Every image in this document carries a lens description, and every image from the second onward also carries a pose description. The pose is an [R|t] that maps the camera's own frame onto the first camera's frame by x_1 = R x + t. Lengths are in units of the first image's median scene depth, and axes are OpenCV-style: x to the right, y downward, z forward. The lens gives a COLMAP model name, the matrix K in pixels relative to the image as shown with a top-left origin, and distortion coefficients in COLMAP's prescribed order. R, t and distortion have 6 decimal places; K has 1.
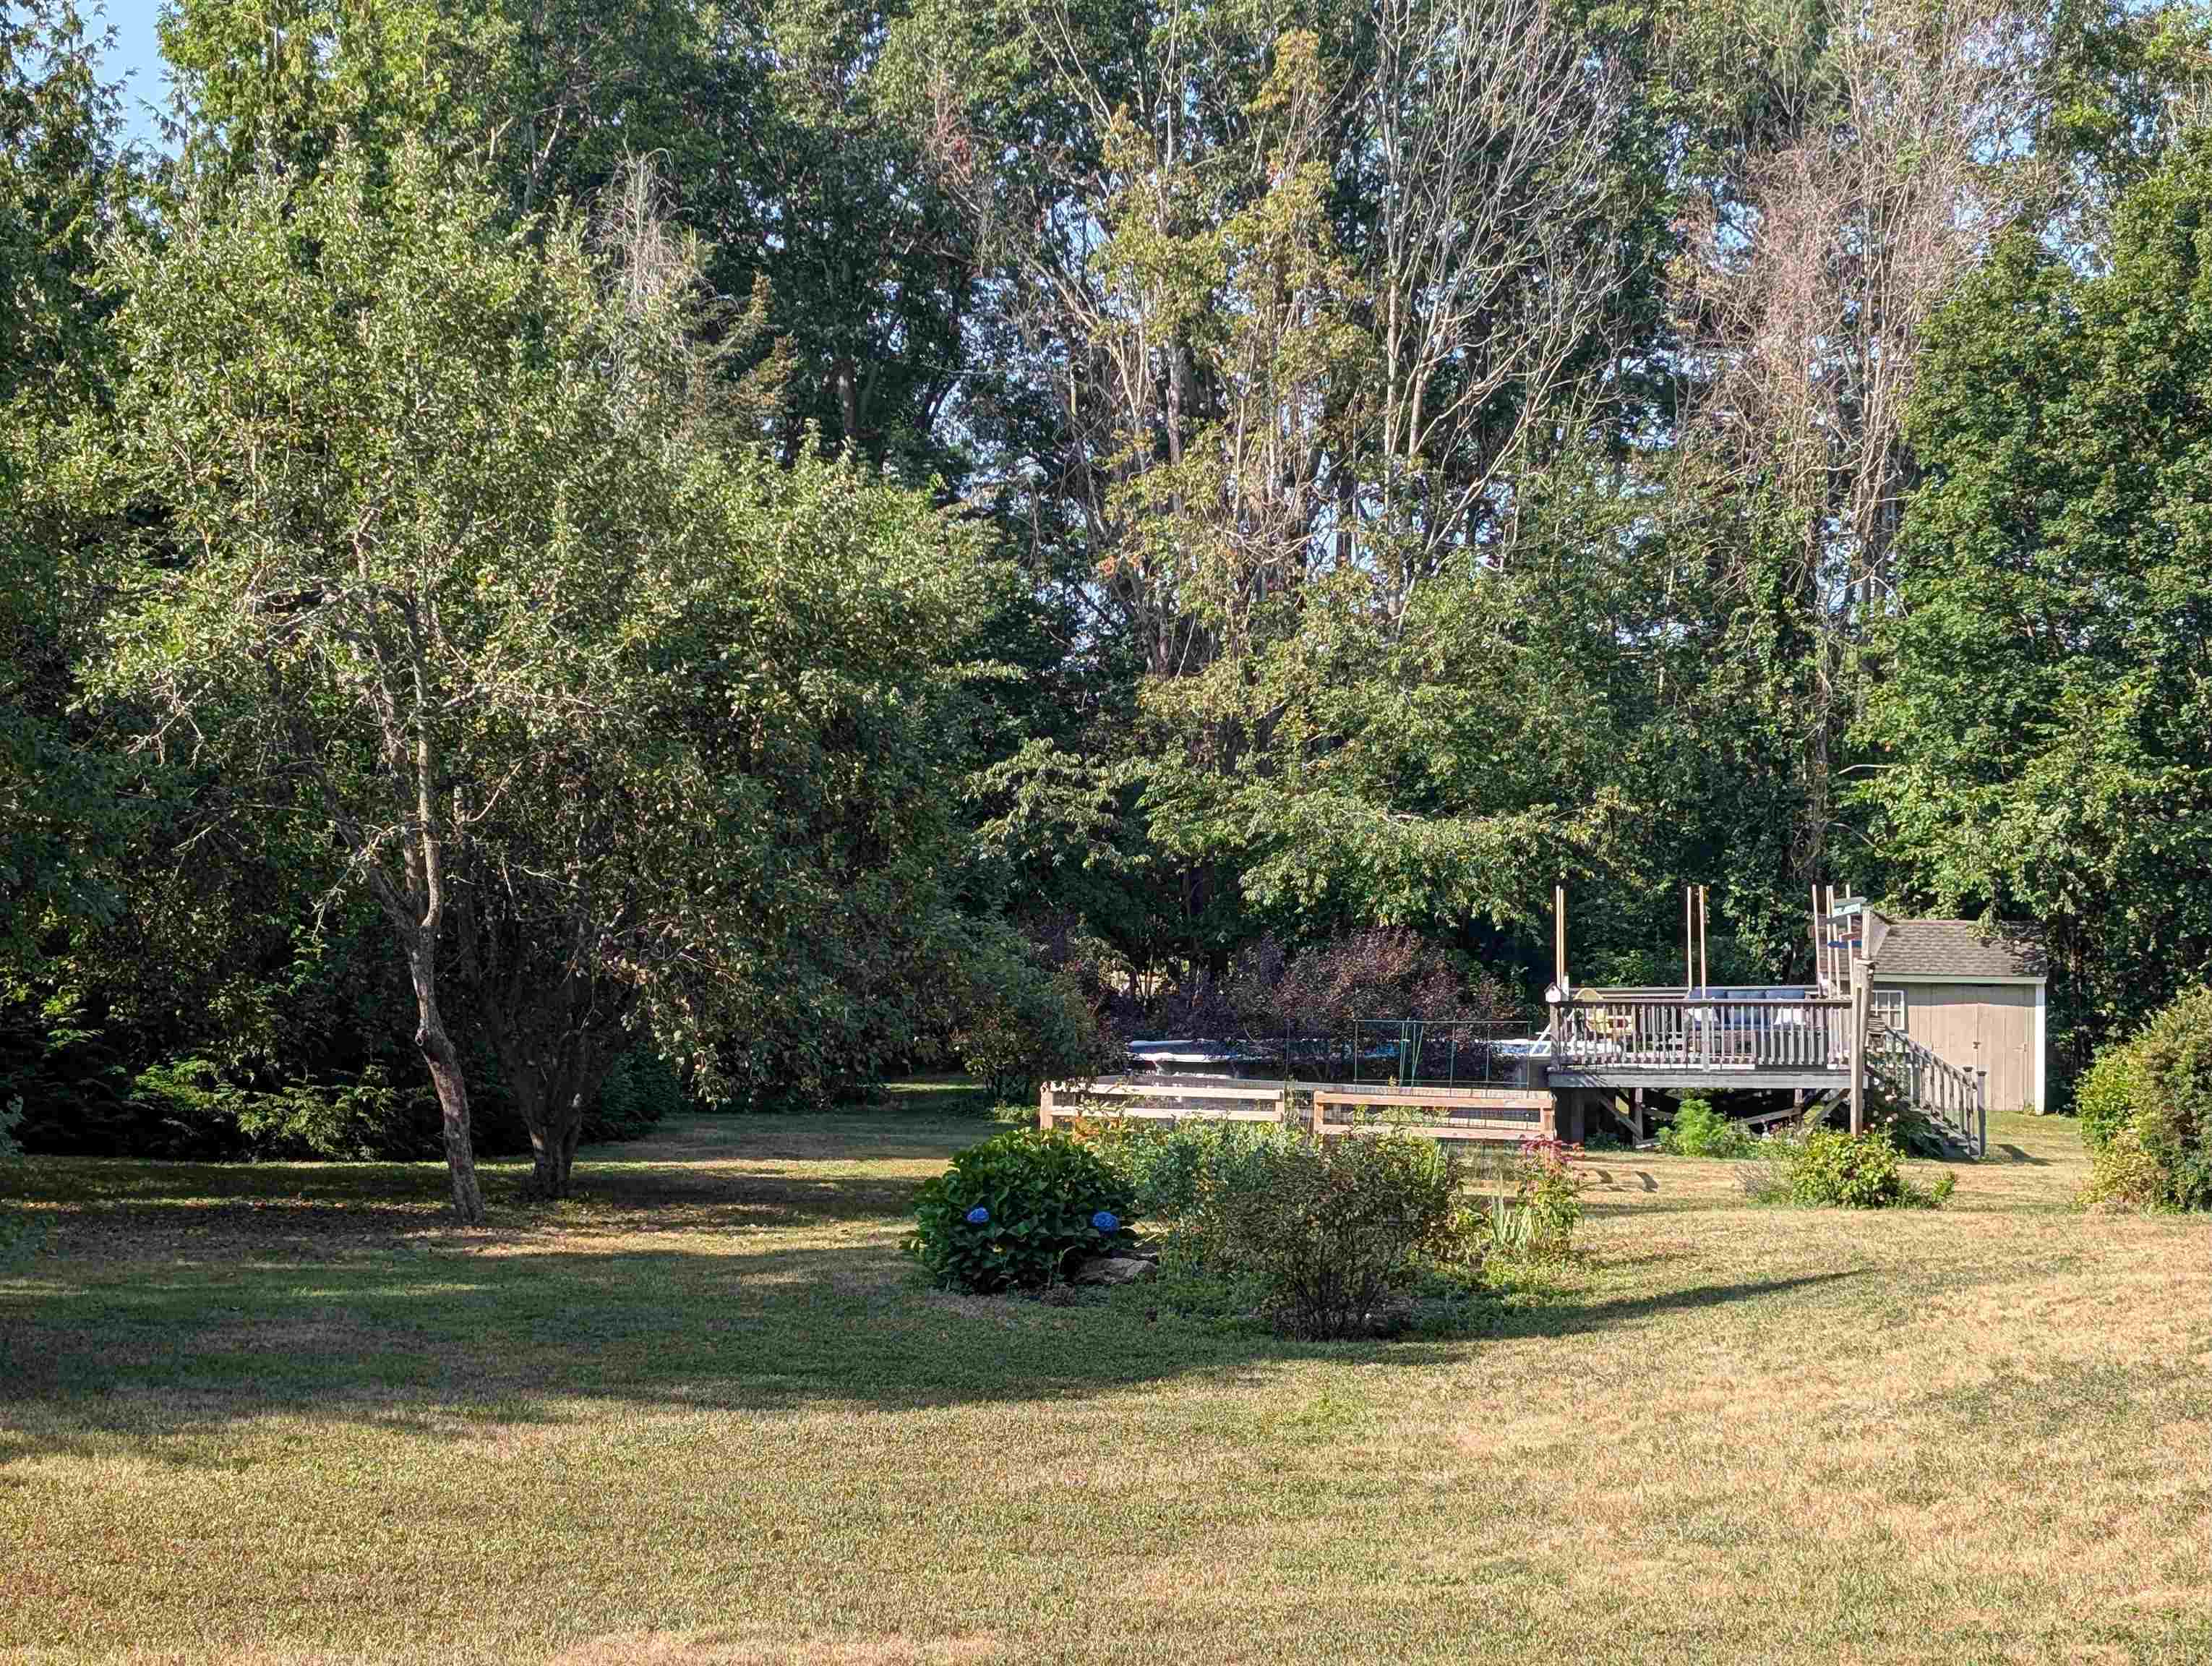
lens RADIAL K [[3788.9, 0, 1106.0], [0, 3788.9, 833.0], [0, 0, 1]] dist [0.293328, -1.516089]
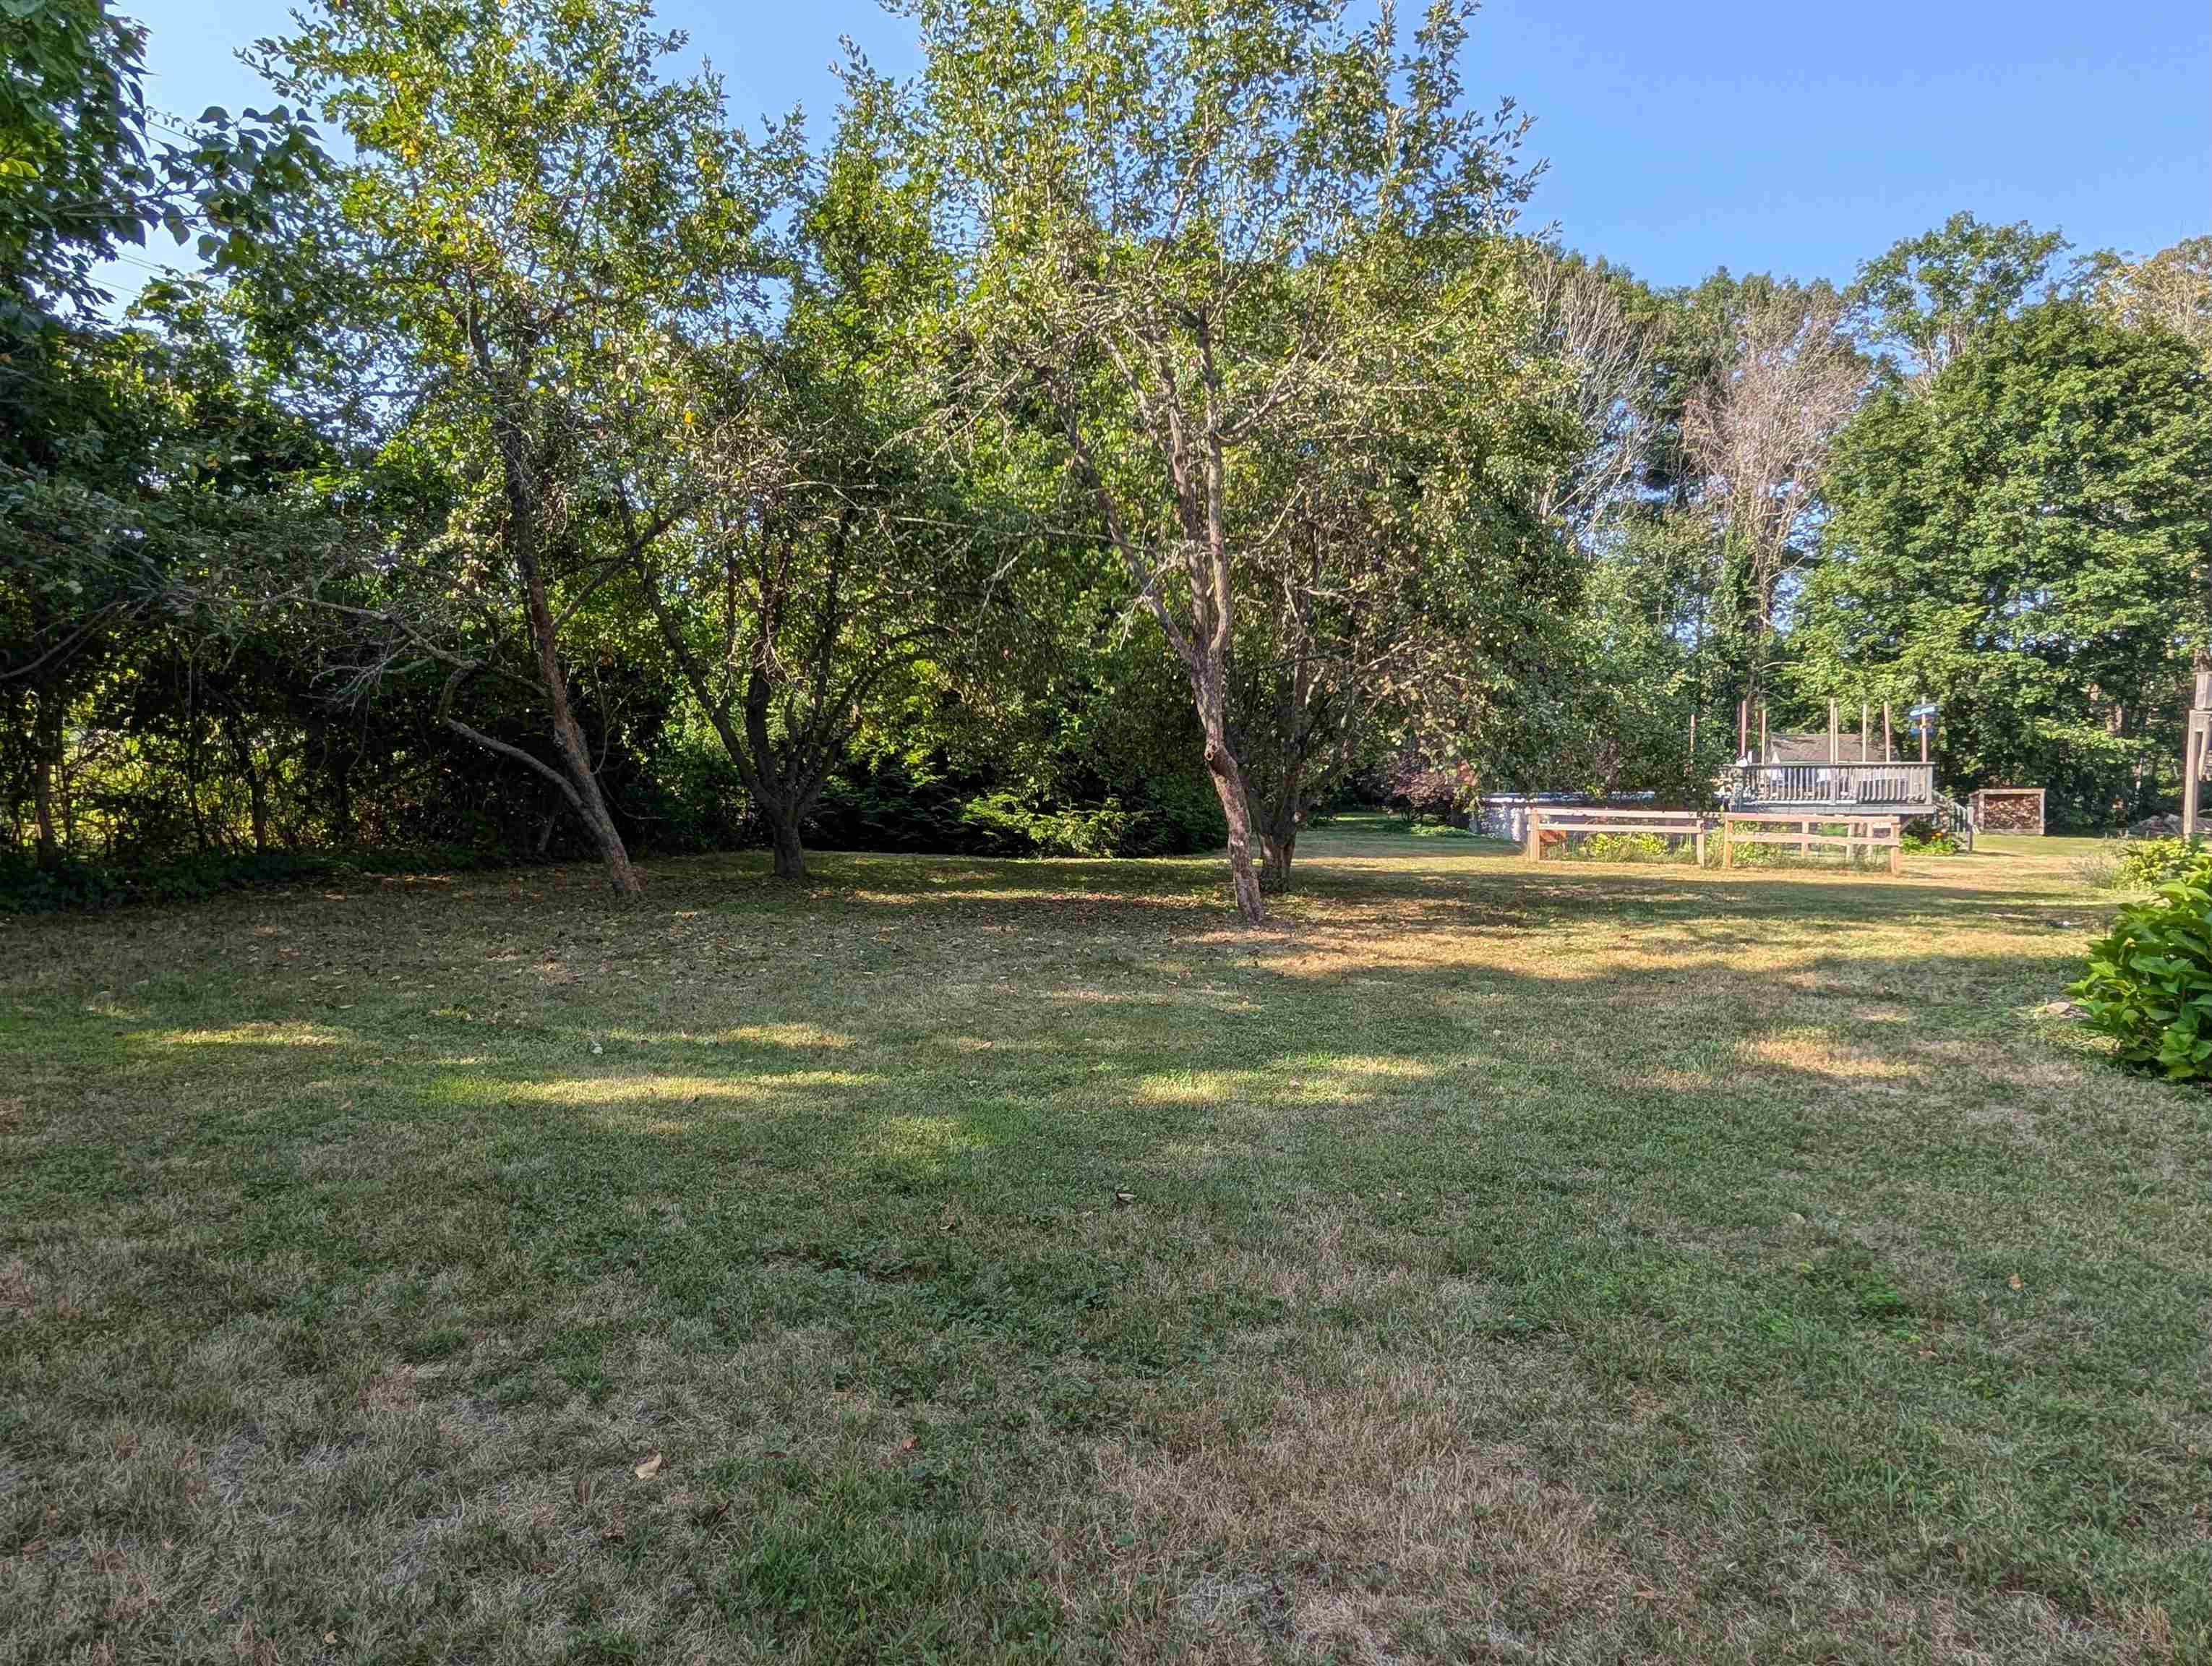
lens RADIAL K [[1277.7, 0, 1121.9], [0, 1277.7, 854.7], [0, 0, 1]] dist [0.002020, -0.001509]
pose [[0.991193, -0.000584, -0.132421, -0.090503], [0.012415, 0.995996, 0.088535, 0.028956], [0.131839, -0.089400, 0.987232, 0.368643]]
